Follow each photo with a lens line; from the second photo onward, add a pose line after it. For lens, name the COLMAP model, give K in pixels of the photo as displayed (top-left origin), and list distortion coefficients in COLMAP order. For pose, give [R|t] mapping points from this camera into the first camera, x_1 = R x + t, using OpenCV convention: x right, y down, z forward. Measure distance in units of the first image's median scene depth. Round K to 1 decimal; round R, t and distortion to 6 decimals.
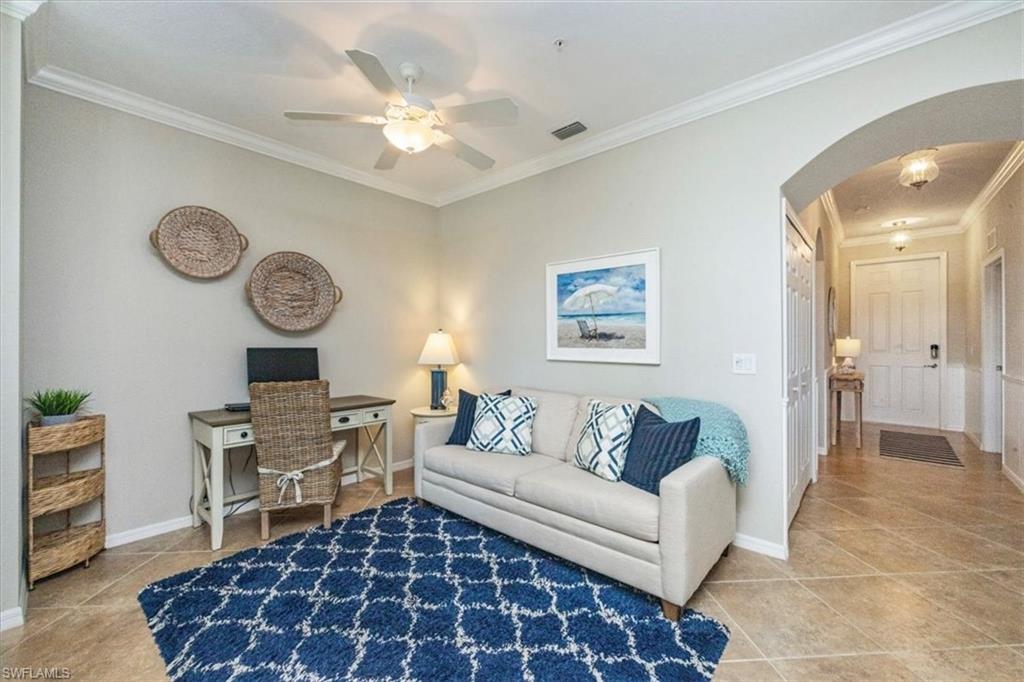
lens RADIAL K [[413.8, 0, 516.3], [0, 413.8, 341.8], [0, 0, 1]] dist [0.000580, 0.000057]
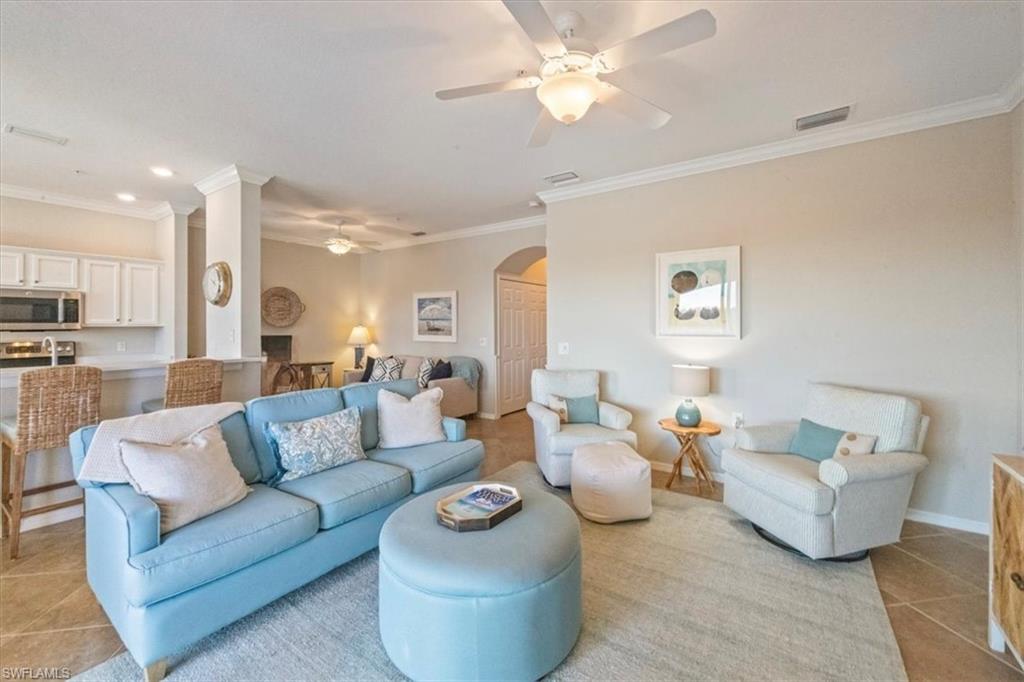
lens RADIAL K [[413.5, 0, 512.9], [0, 413.5, 323.5], [0, 0, 1]] dist [0.000418, 0.000010]
pose [[0.993381, 0.000925, 0.114864, 0.339559], [-0.000523, 0.999994, -0.003529, -0.035777], [-0.114867, 0.003445, 0.993375, -1.091113]]
